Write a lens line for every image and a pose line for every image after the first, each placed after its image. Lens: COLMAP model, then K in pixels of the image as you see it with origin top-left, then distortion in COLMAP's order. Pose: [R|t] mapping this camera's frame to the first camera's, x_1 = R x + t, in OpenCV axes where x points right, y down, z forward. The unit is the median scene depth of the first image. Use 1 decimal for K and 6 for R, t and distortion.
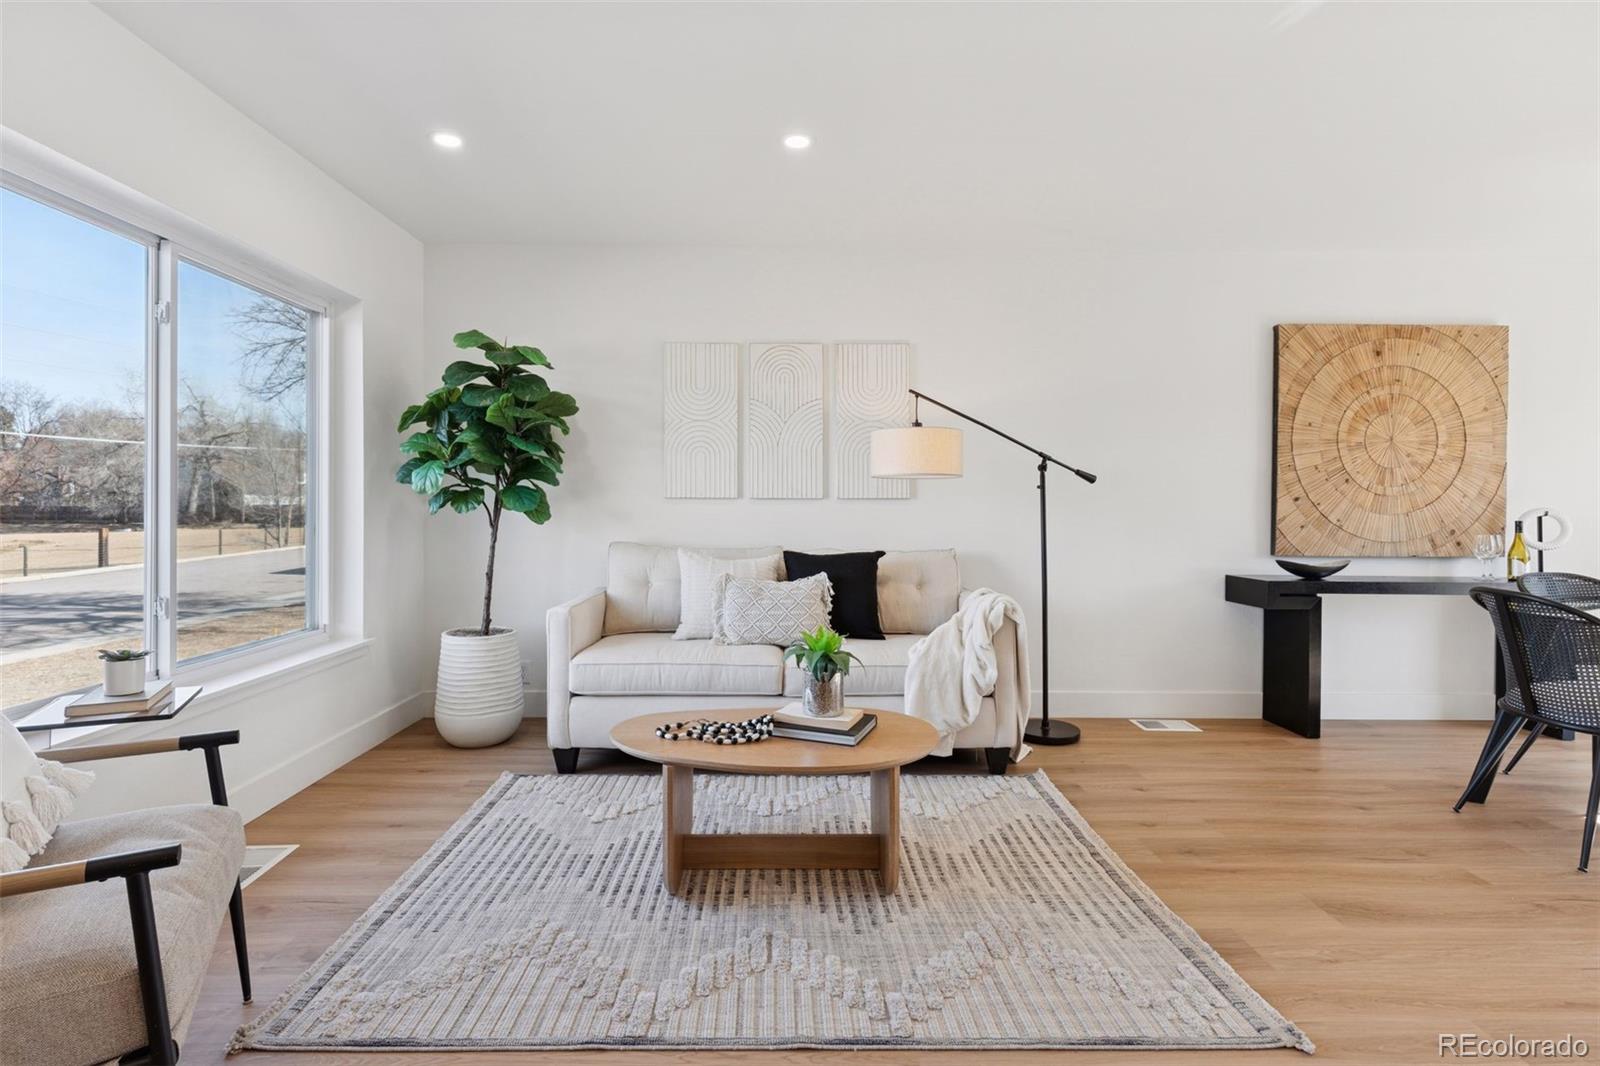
lens RADIAL K [[768.8, 0, 768.0], [0, 768.8, 514.9], [0, 0, 1]] dist [0.002433, -0.000530]
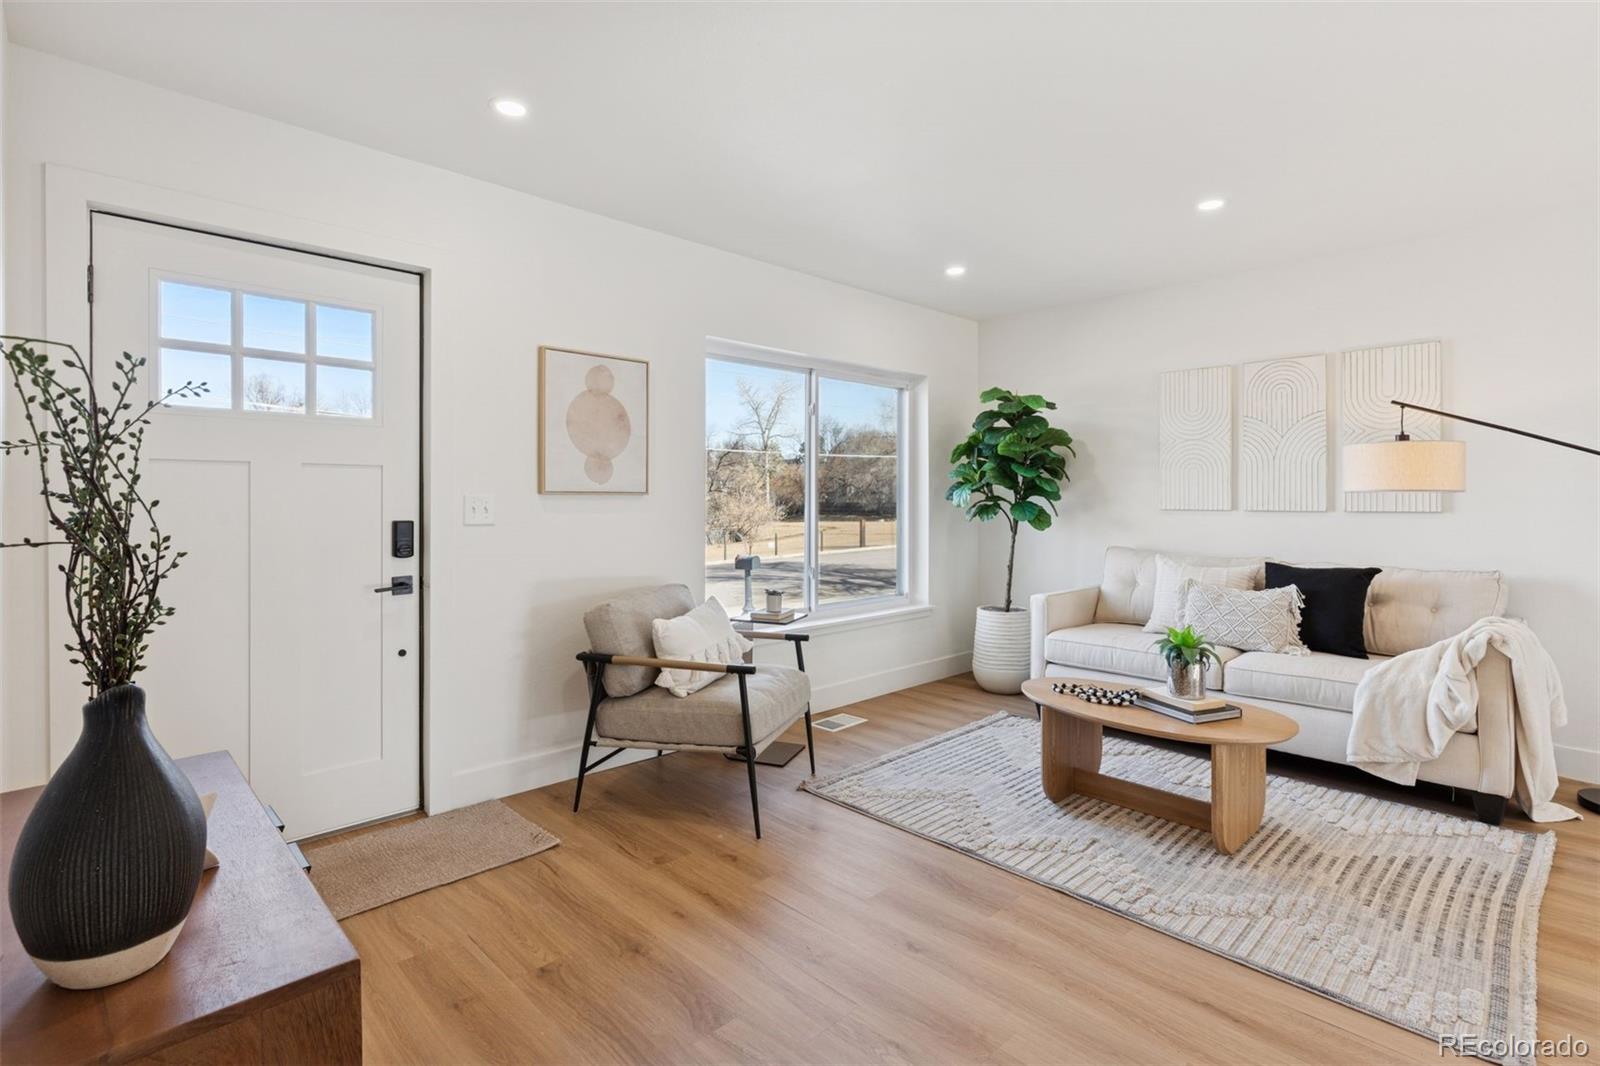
lens RADIAL K [[768.8, 0, 802.8], [0, 768.8, 518.7], [0, 0, 1]] dist [0.002433, -0.000530]
pose [[0.689306, 0.016538, -0.724282, 0.408407], [-0.007817, 0.999851, 0.015391, -0.027687], [0.724428, -0.004947, 0.689333, -0.208299]]
